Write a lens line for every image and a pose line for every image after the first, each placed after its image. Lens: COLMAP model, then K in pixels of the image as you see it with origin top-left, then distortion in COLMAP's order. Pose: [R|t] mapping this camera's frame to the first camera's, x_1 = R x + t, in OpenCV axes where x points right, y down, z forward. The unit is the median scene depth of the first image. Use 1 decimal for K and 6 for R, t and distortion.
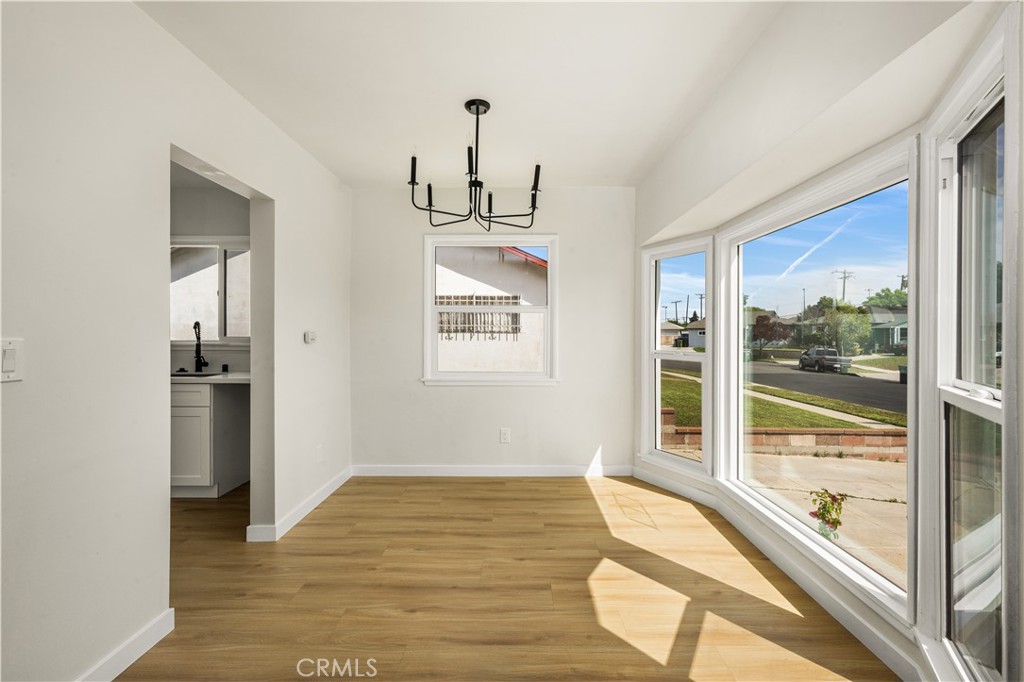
lens RADIAL K [[445.0, 0, 512.4], [0, 445.0, 335.2], [0, 0, 1]] dist [-0.000516, 0.000019]
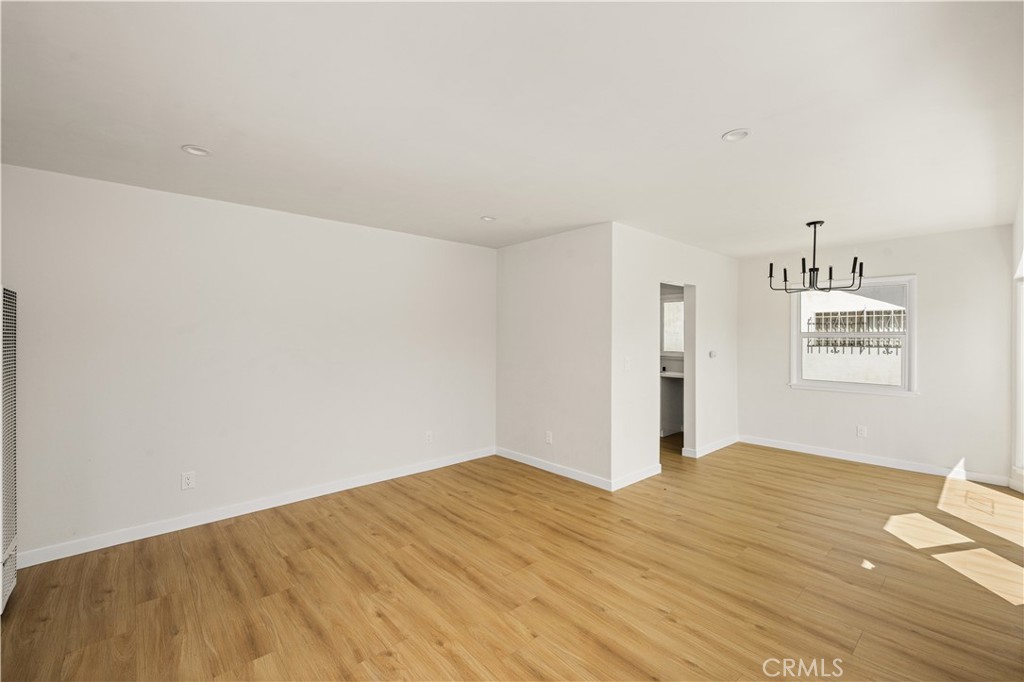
lens RADIAL K [[433.6, 0, 513.7], [0, 433.6, 338.3], [0, 0, 1]] dist [0.001216, 0.000279]
pose [[0.674043, 0.000139, -0.738692, 0.236294], [-0.003024, 0.999992, -0.002570, -0.043237], [0.738686, 0.003966, 0.674038, -0.617948]]
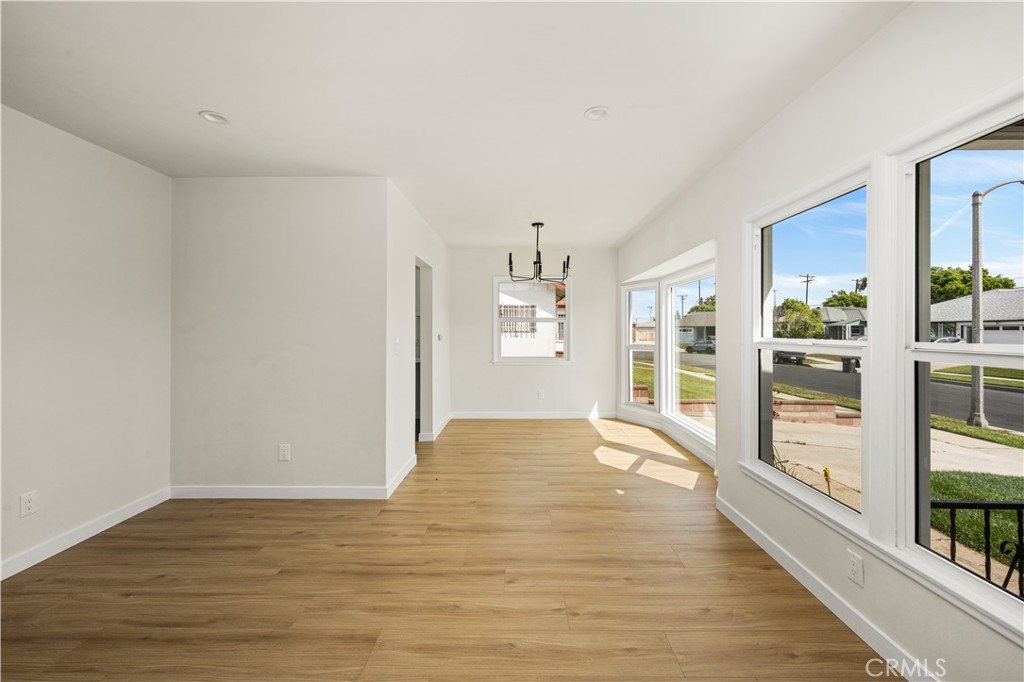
lens RADIAL K [[414.7, 0, 512.5], [0, 414.7, 327.8], [0, 0, 1]] dist [0.000209, -0.000073]
pose [[0.999986, -0.002835, 0.004490, -0.130814], [0.002881, 0.999944, -0.010212, -0.012969], [-0.004461, 0.010224, 0.999938, -0.578215]]
